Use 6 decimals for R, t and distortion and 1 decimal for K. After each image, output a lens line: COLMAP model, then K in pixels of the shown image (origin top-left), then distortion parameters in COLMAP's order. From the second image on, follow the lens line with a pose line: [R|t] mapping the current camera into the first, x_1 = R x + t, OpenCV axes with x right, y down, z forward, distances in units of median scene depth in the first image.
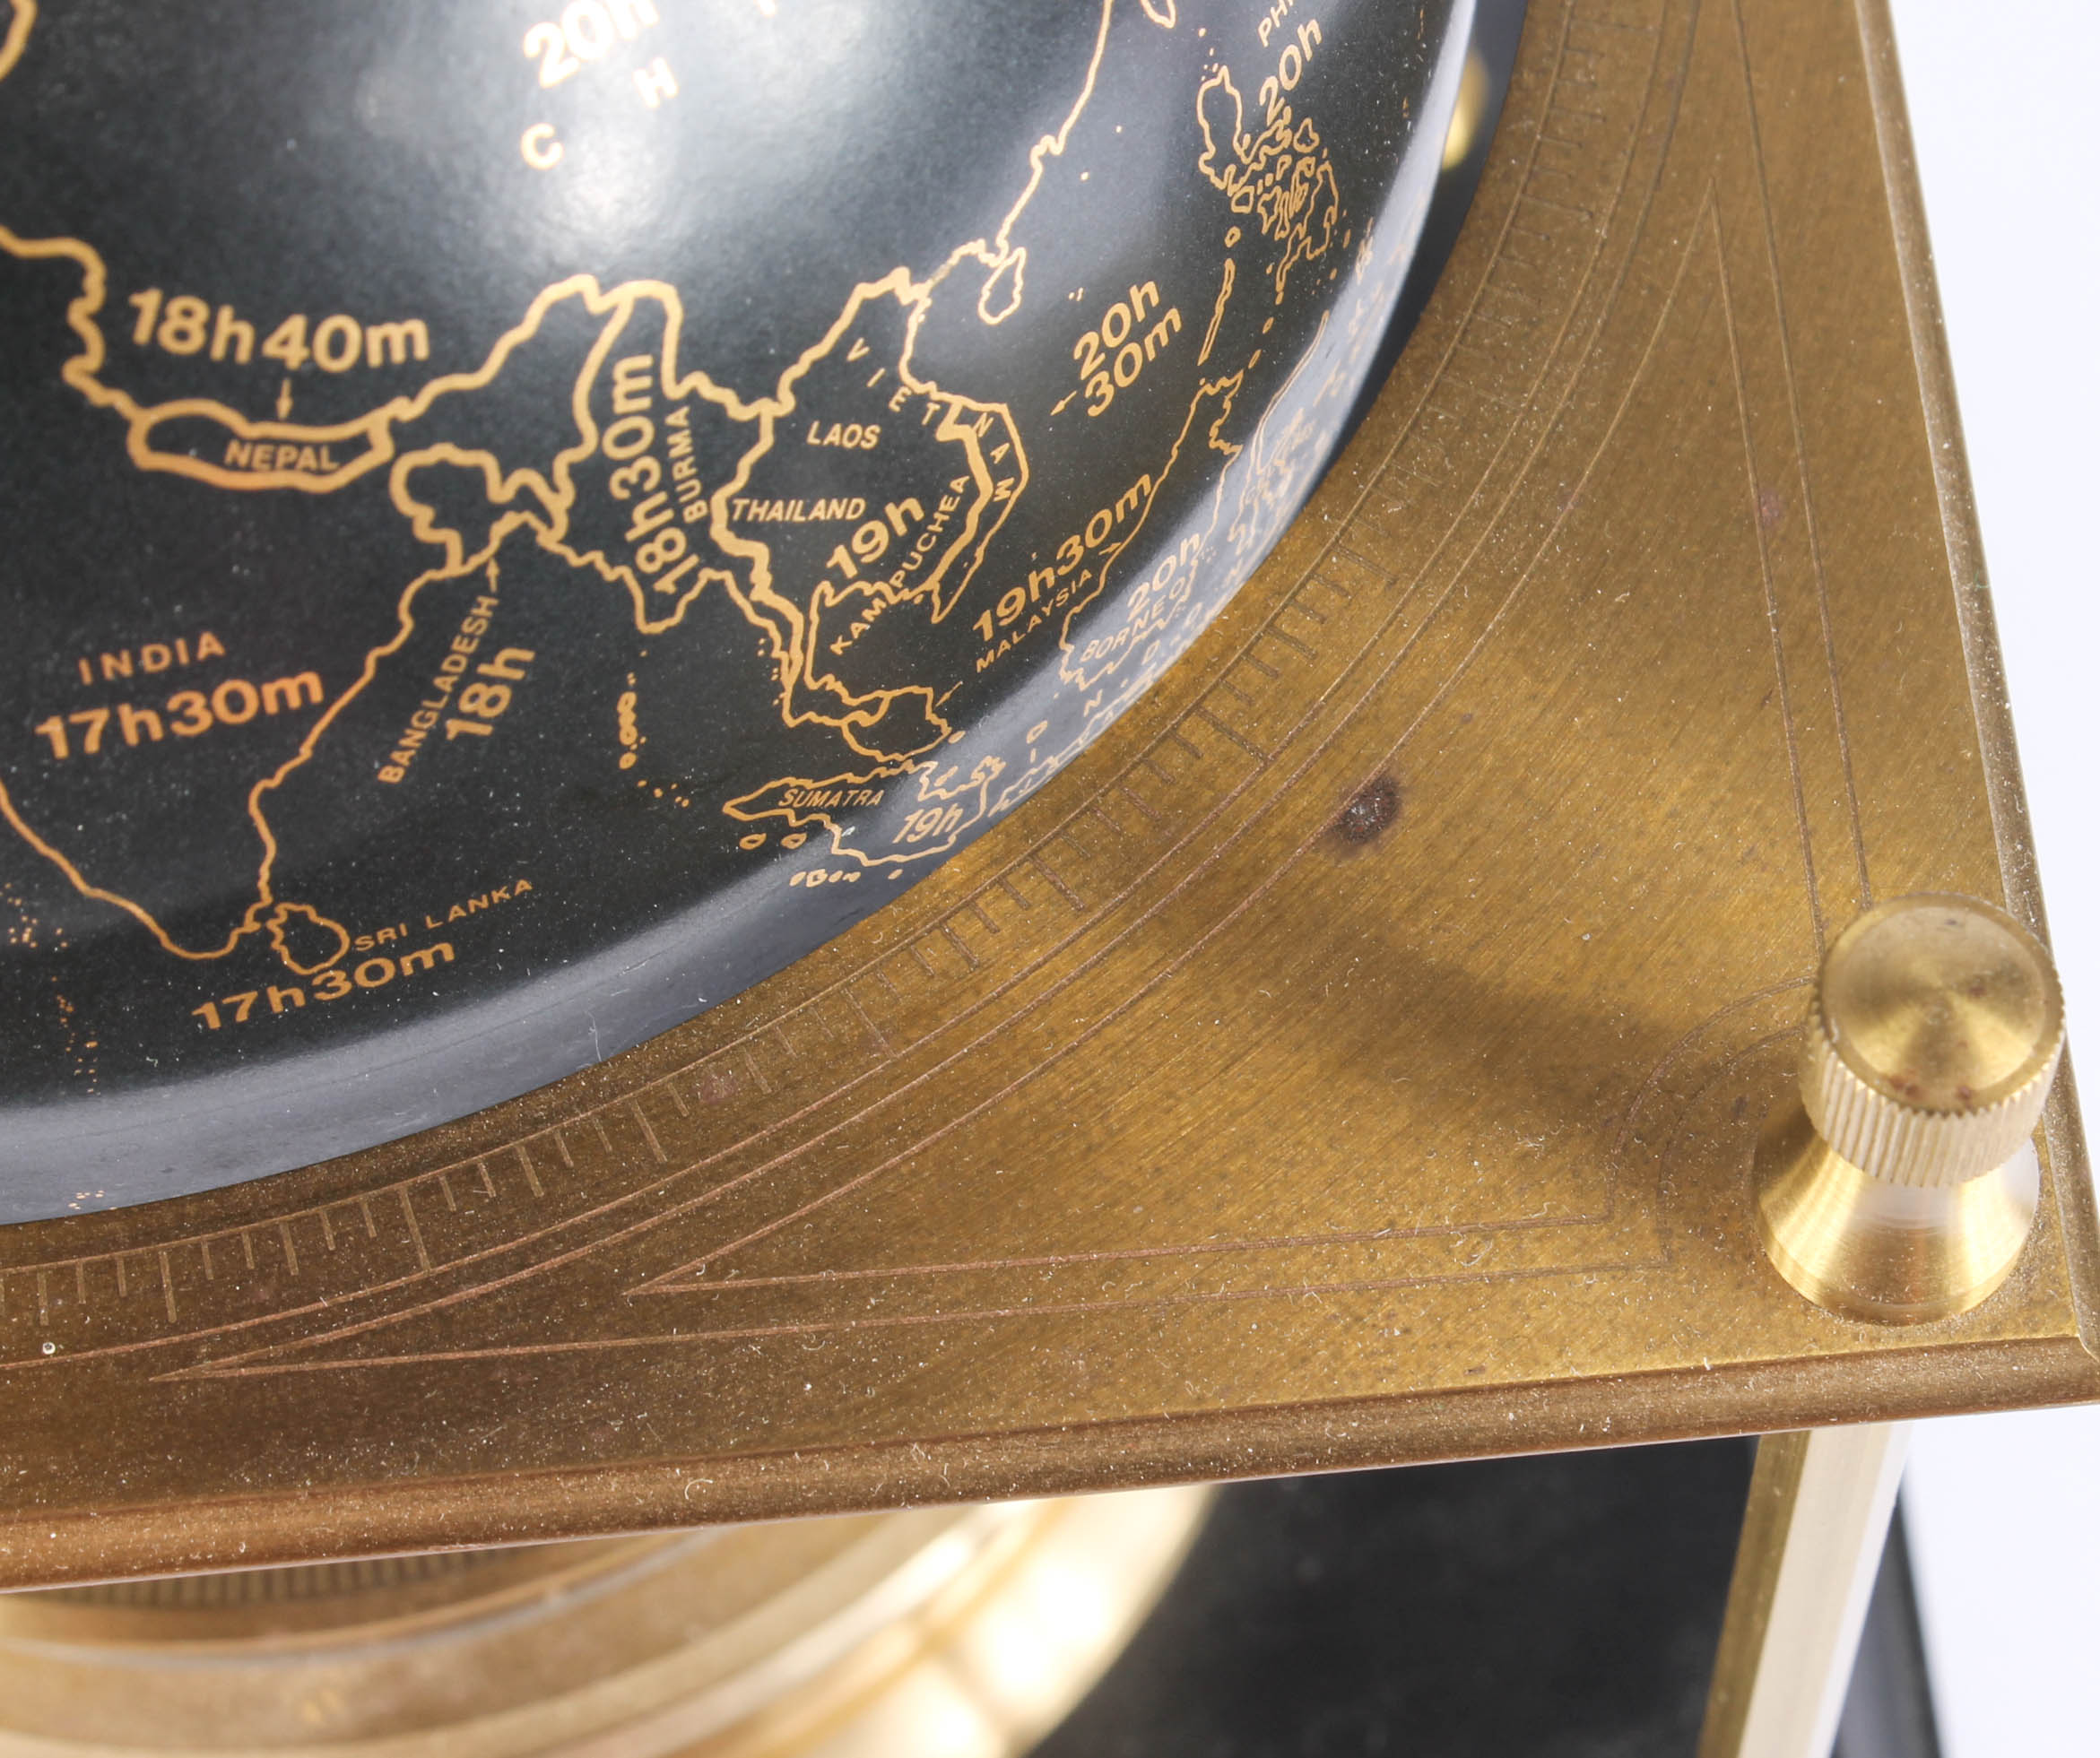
lens RADIAL K [[5606.1, 0, 1289.8], [0, 5606.1, 882.8], [0, 0, 1]] dist [0.004038, 0.166800]
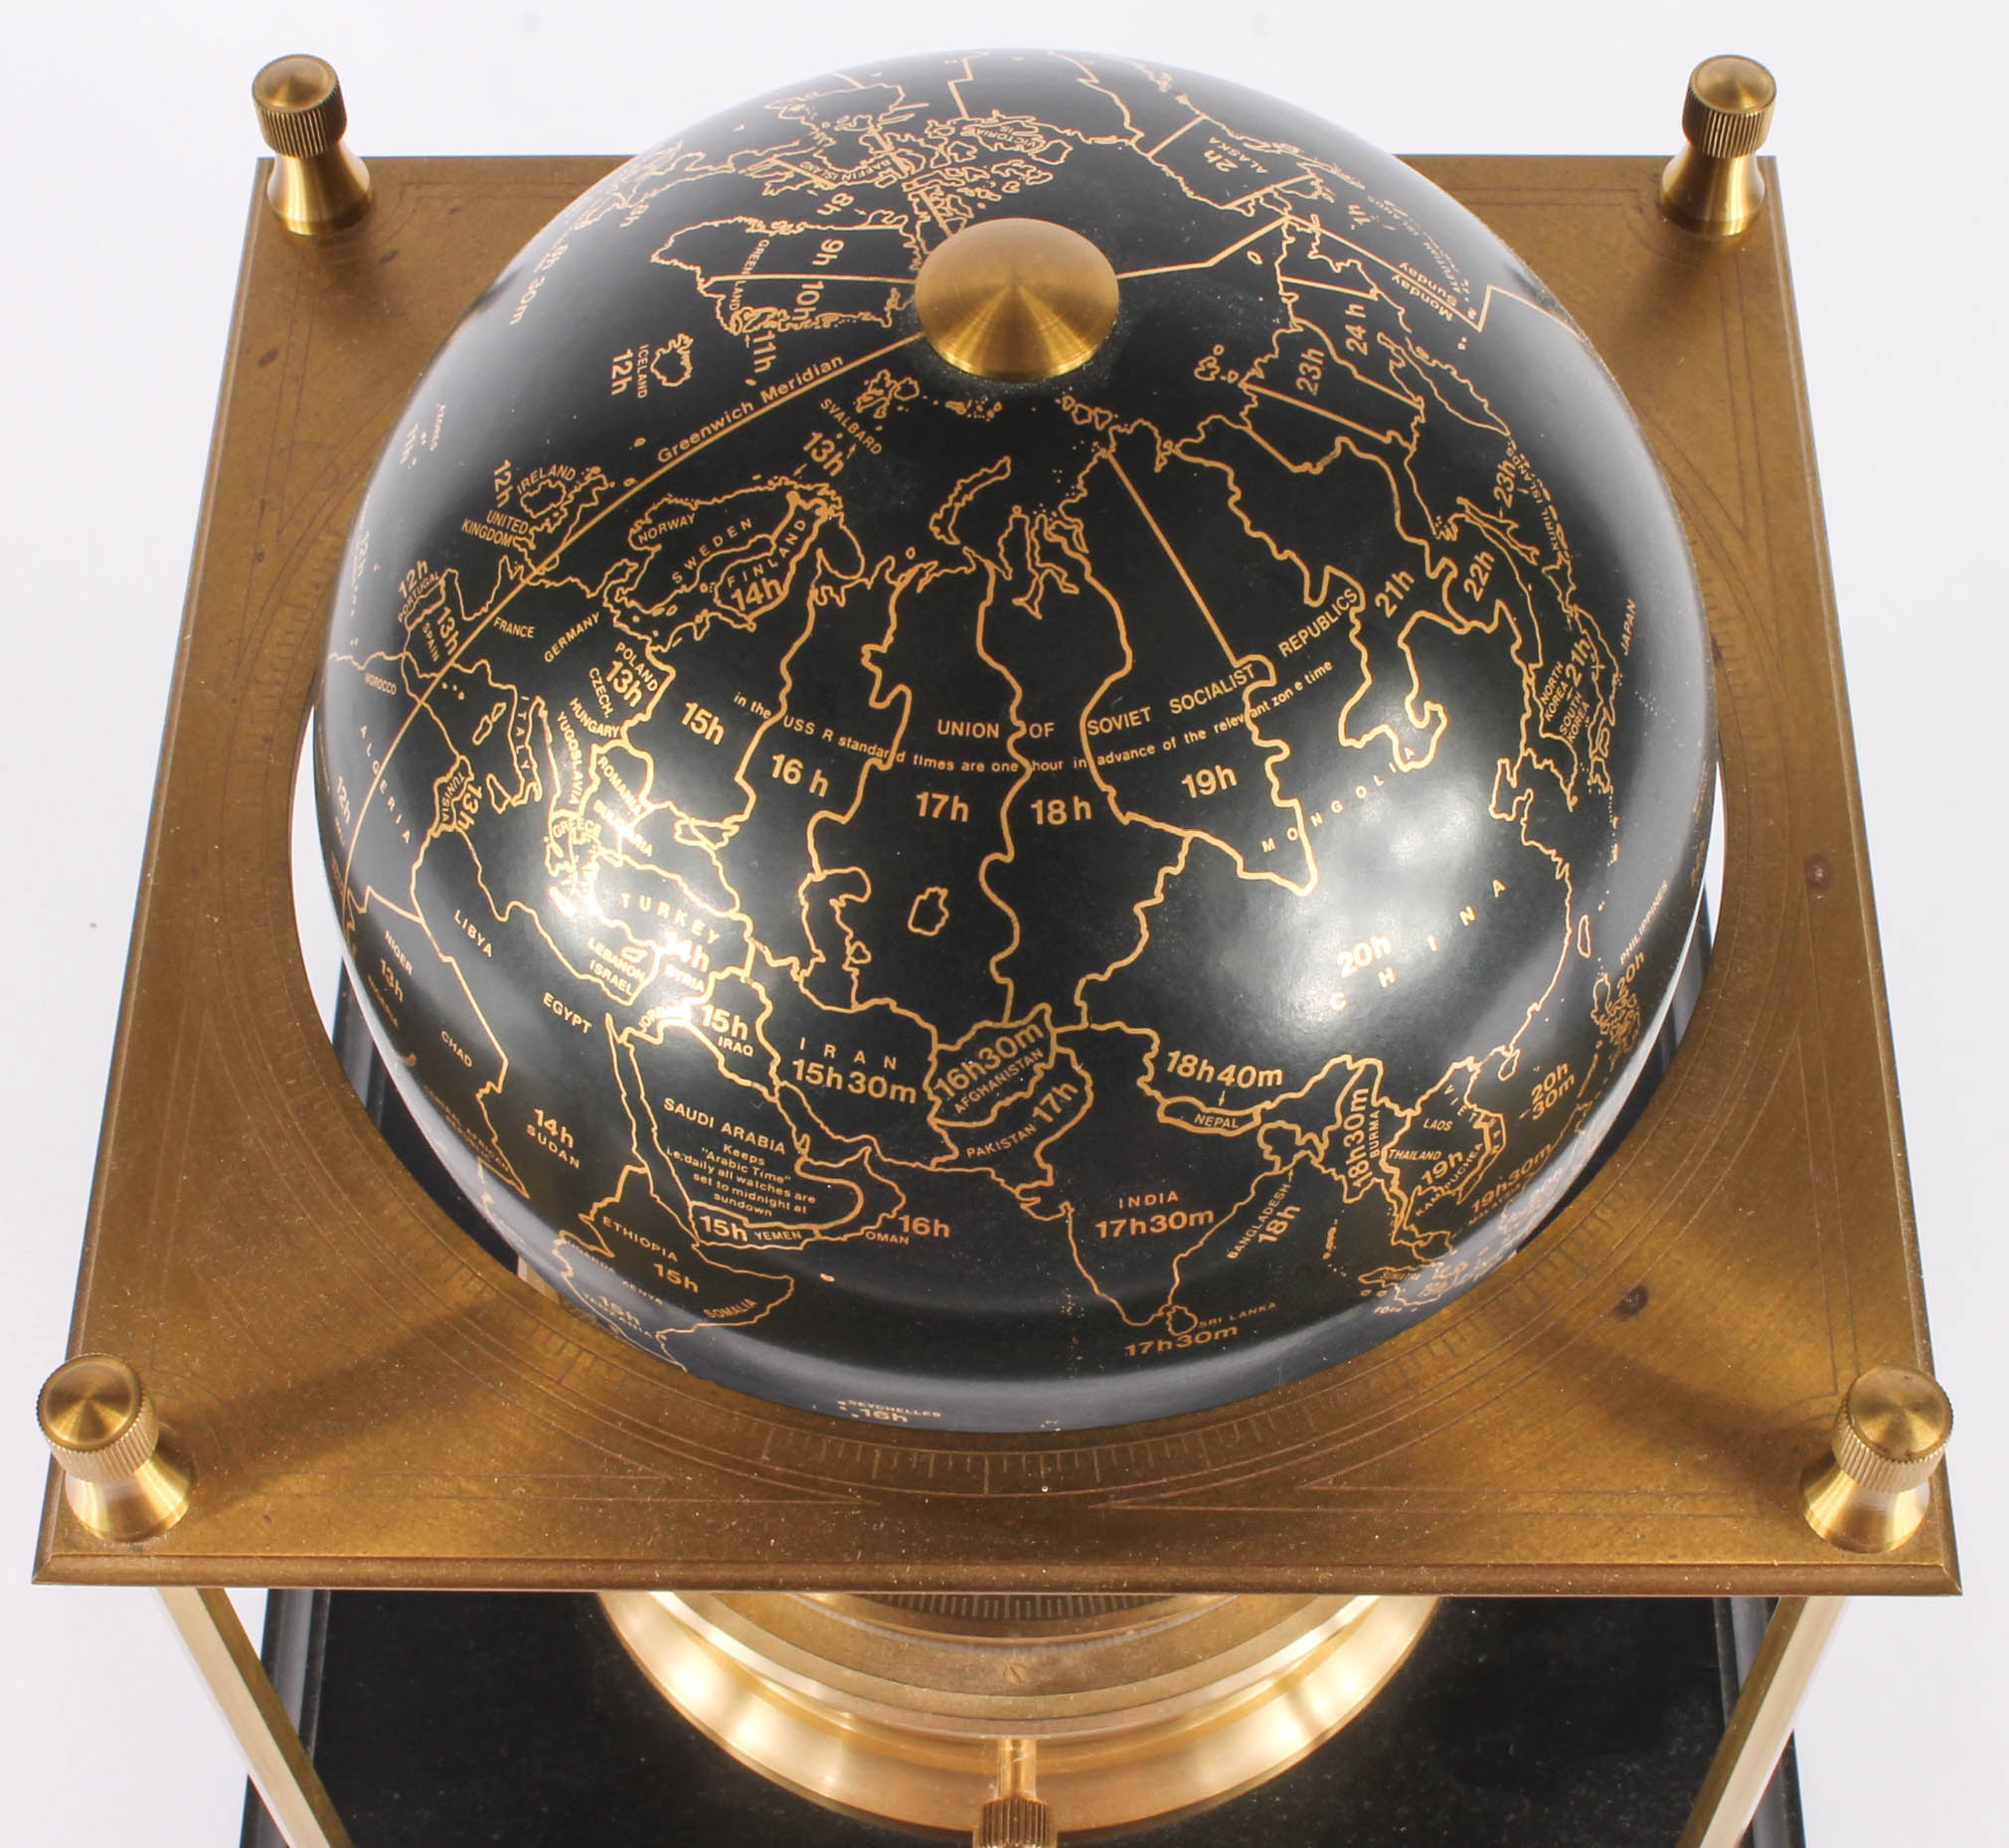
lens RADIAL K [[3641.5, 0, 995.3], [0, 3641.5, 897.1], [0, 0, 1]] dist [-0.112866, 0.268611]
pose [[0.993152, 0.080453, -0.084717, -0.140877], [-0.088009, 0.992083, -0.089591, -0.022527], [0.076838, 0.096434, 0.992369, -0.509855]]
